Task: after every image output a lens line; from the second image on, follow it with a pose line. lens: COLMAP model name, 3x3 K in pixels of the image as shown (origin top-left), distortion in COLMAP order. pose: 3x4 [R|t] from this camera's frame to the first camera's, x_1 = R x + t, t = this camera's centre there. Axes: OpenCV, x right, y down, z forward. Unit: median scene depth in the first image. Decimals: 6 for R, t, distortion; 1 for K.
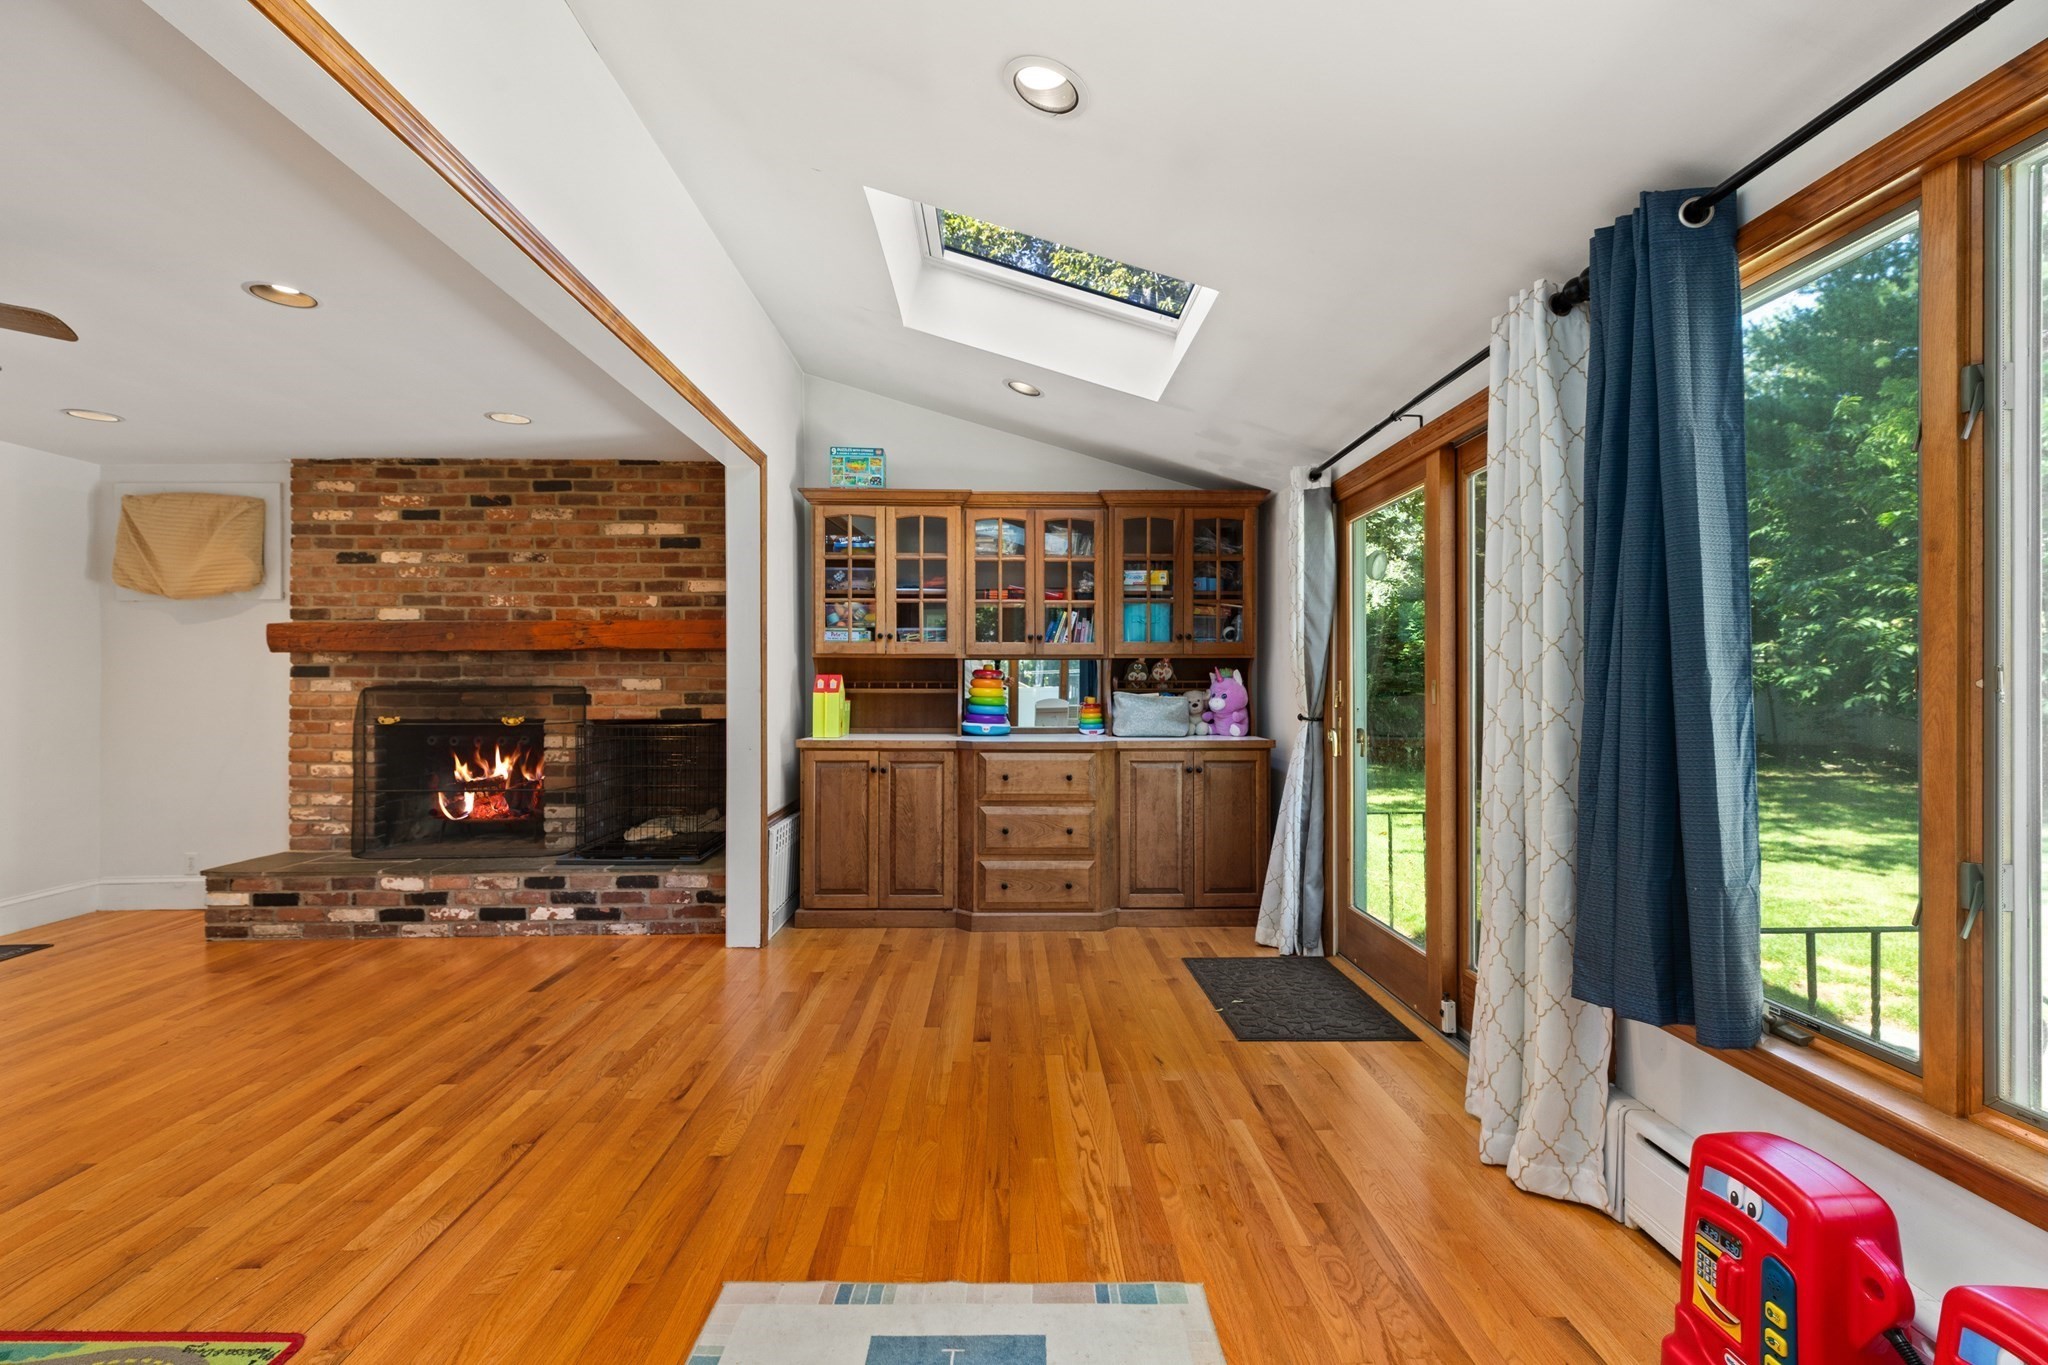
lens RADIAL K [[906.7, 0, 1024.0], [0, 906.7, 682.5], [0, 0, 1]] dist [0.001668, 0.000023]
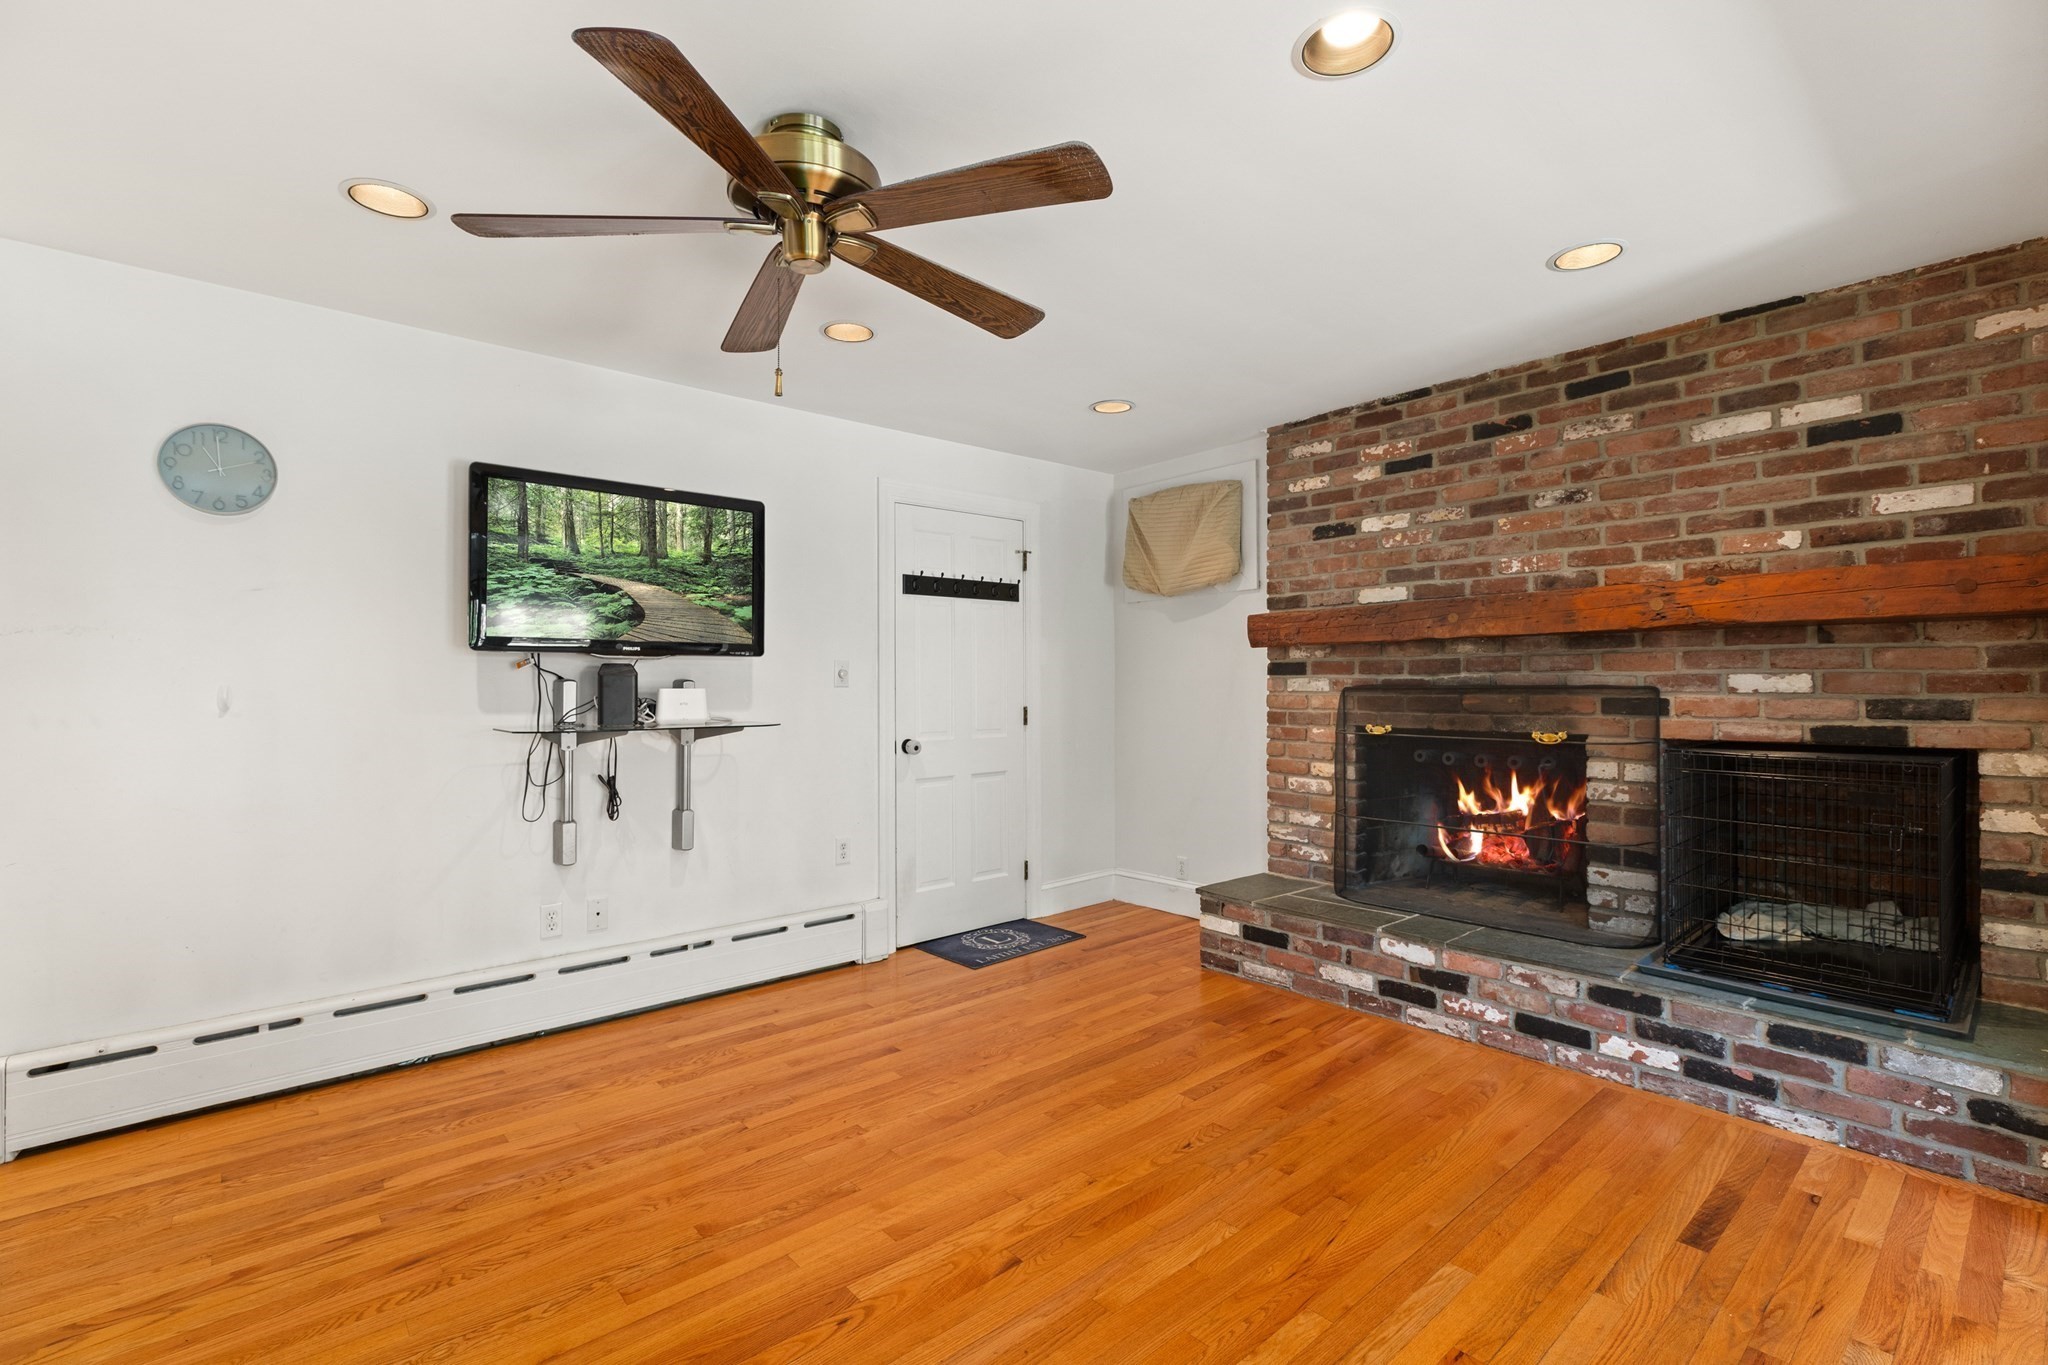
lens RADIAL K [[923.5, 0, 1023.2], [0, 923.5, 675.6], [0, 0, 1]] dist [0.005678, -0.000110]
pose [[0.637528, -0.007018, -0.770395, -0.267277], [0.003084, 0.999974, -0.006558, -0.000392], [0.770421, 0.001805, 0.637533, 0.243484]]
